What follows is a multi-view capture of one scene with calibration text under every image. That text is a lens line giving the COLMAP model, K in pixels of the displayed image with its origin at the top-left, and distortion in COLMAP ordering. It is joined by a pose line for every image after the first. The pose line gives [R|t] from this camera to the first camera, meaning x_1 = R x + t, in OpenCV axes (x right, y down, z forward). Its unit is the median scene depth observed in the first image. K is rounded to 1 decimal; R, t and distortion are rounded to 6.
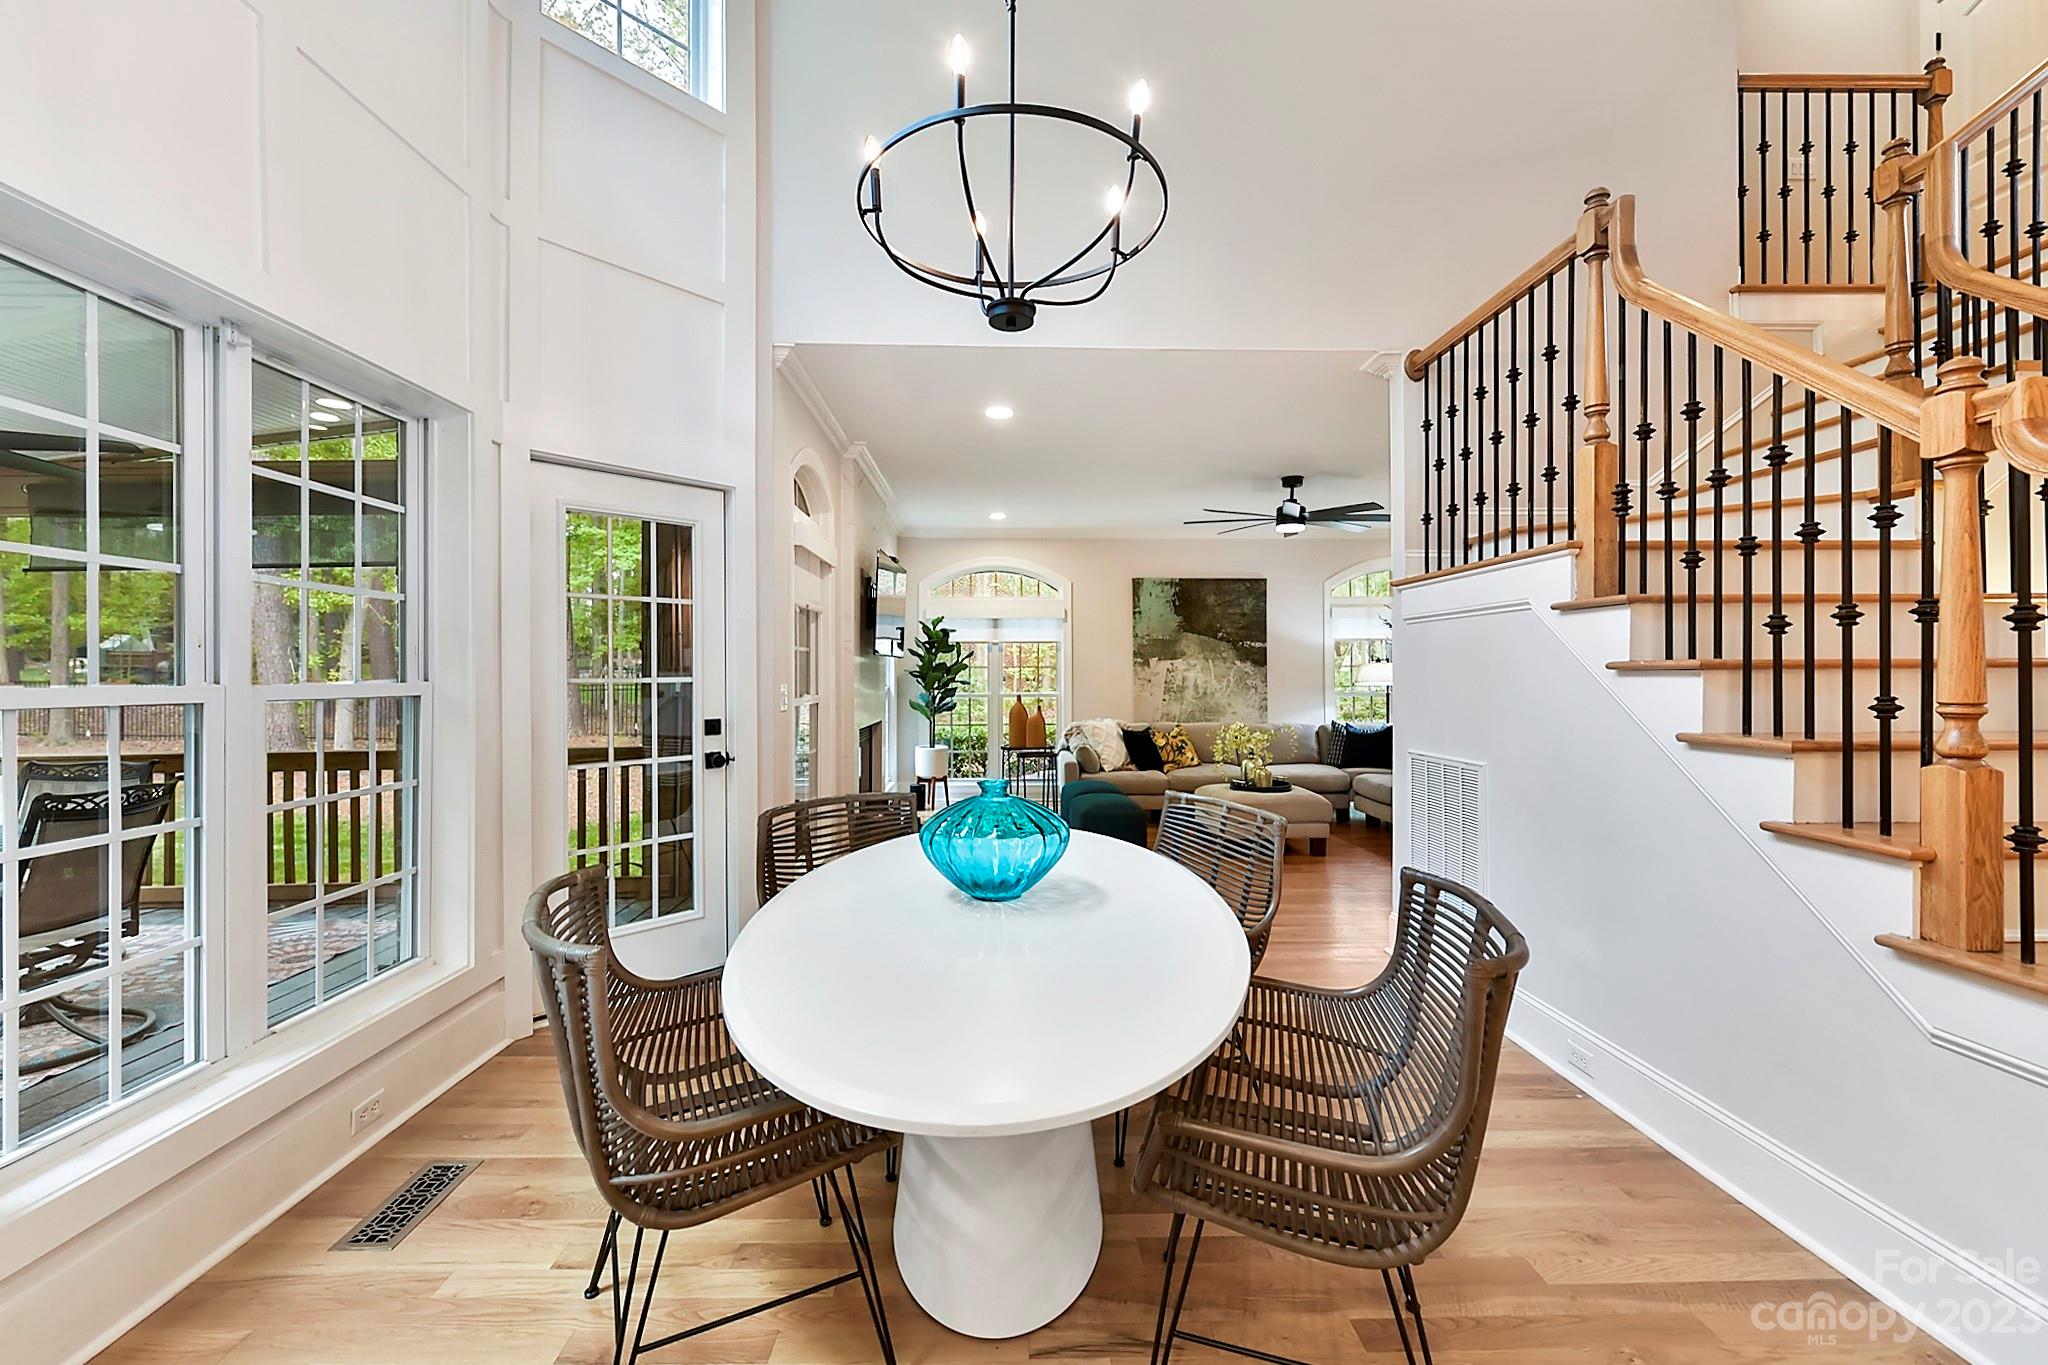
lens RADIAL K [[822.3, 0, 1006.5], [0, 822.3, 673.4], [0, 0, 1]] dist [0.005195, -0.001395]
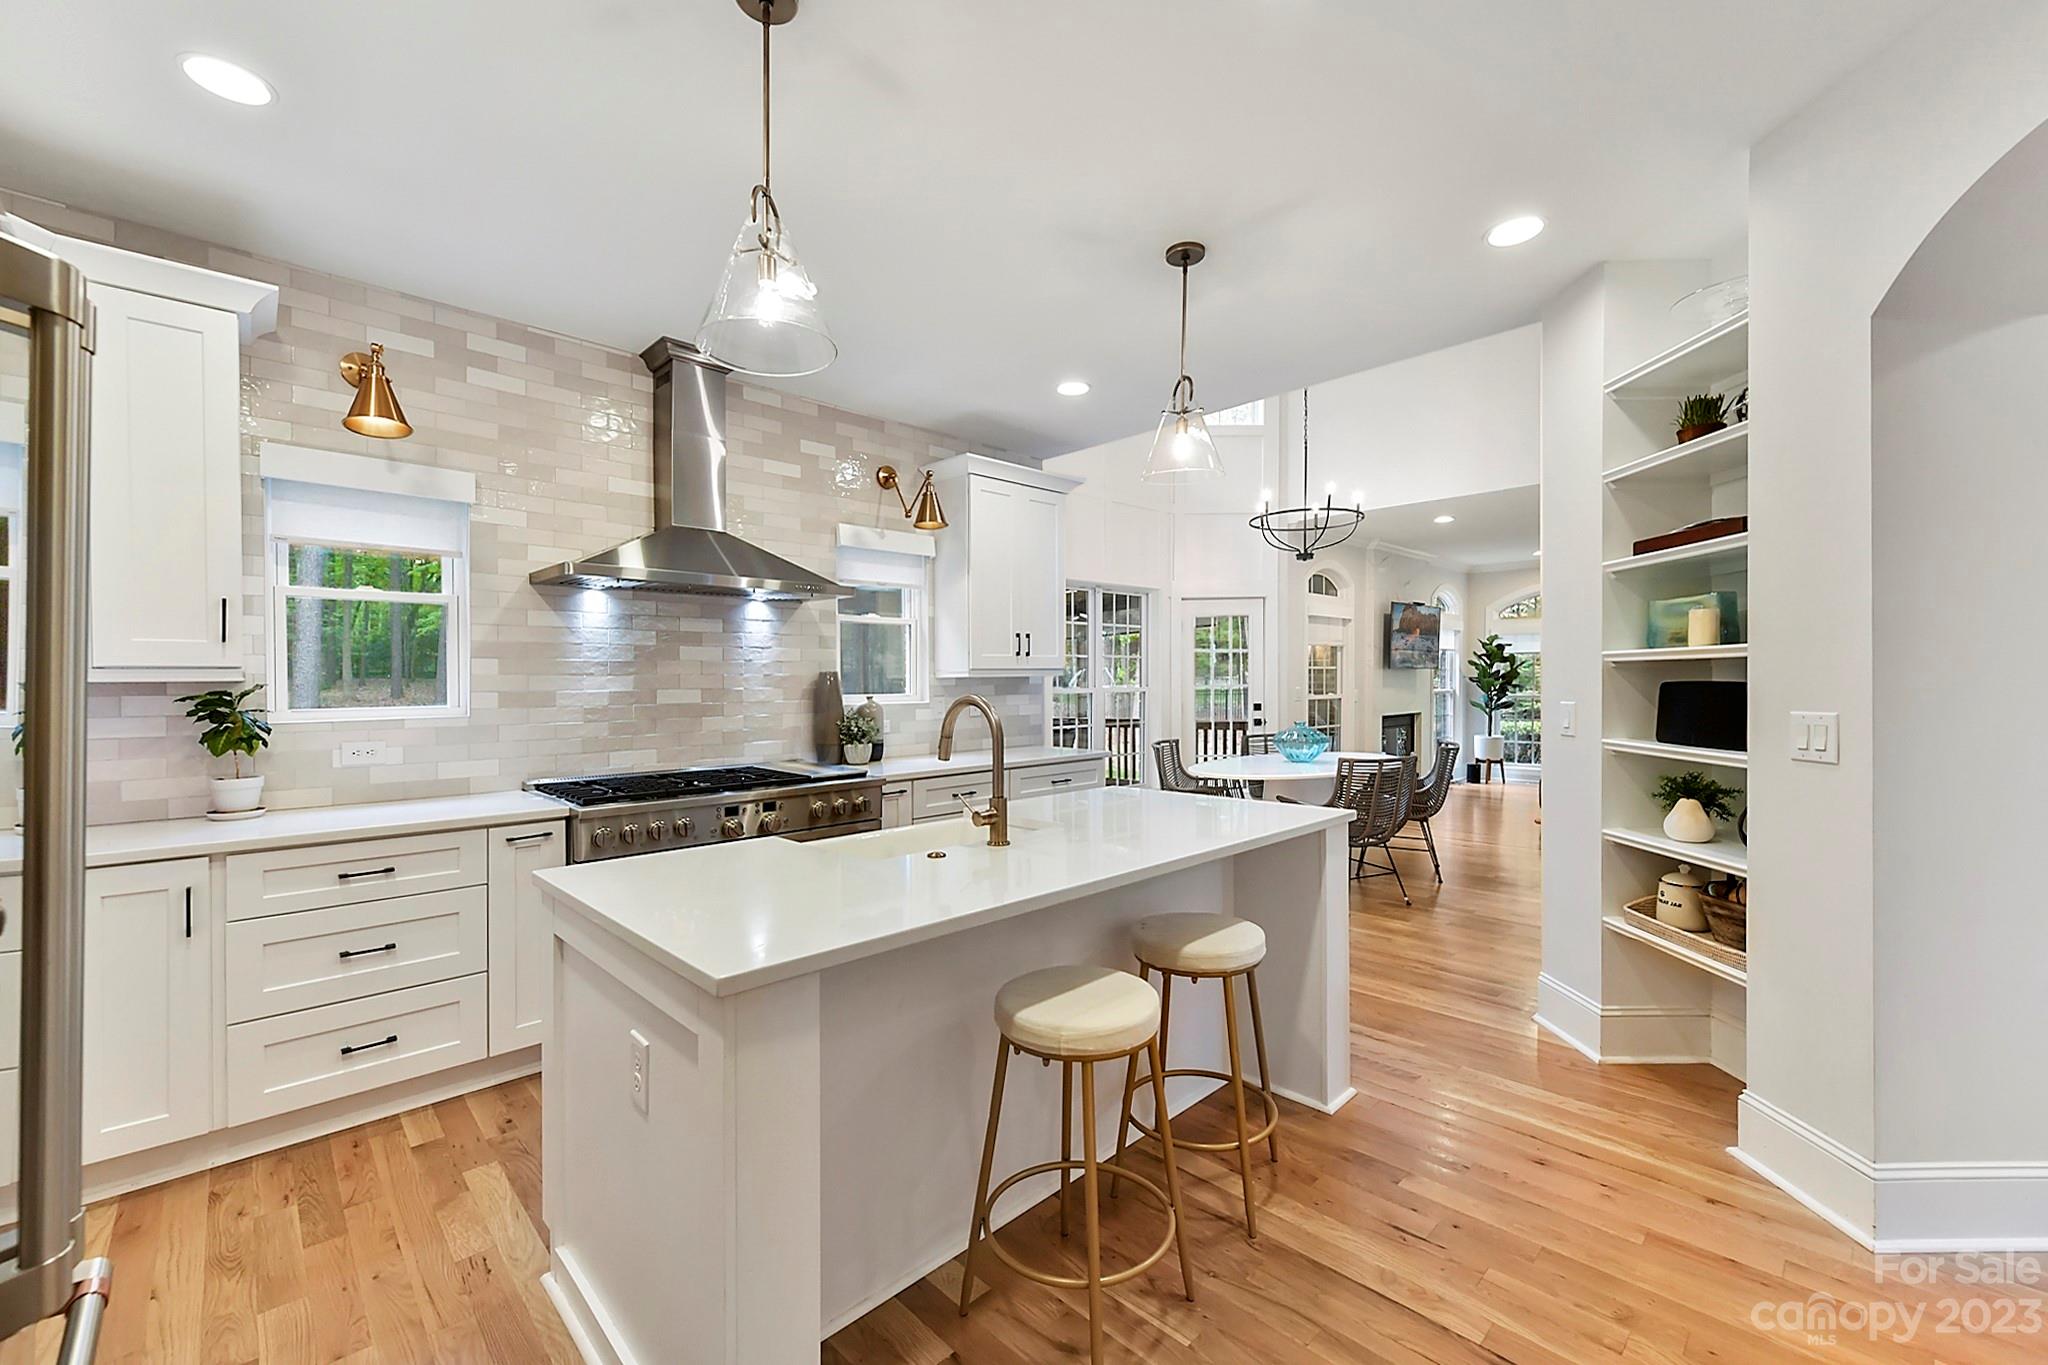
lens RADIAL K [[822.3, 0, 1006.0], [0, 822.3, 689.1], [0, 0, 1]] dist [0.005195, -0.001395]
pose [[0.672696, 0.002568, -0.739914, 0.351501], [0.008664, 0.999898, 0.011348, -0.005699], [0.739868, -0.014044, 0.672605, -0.417389]]
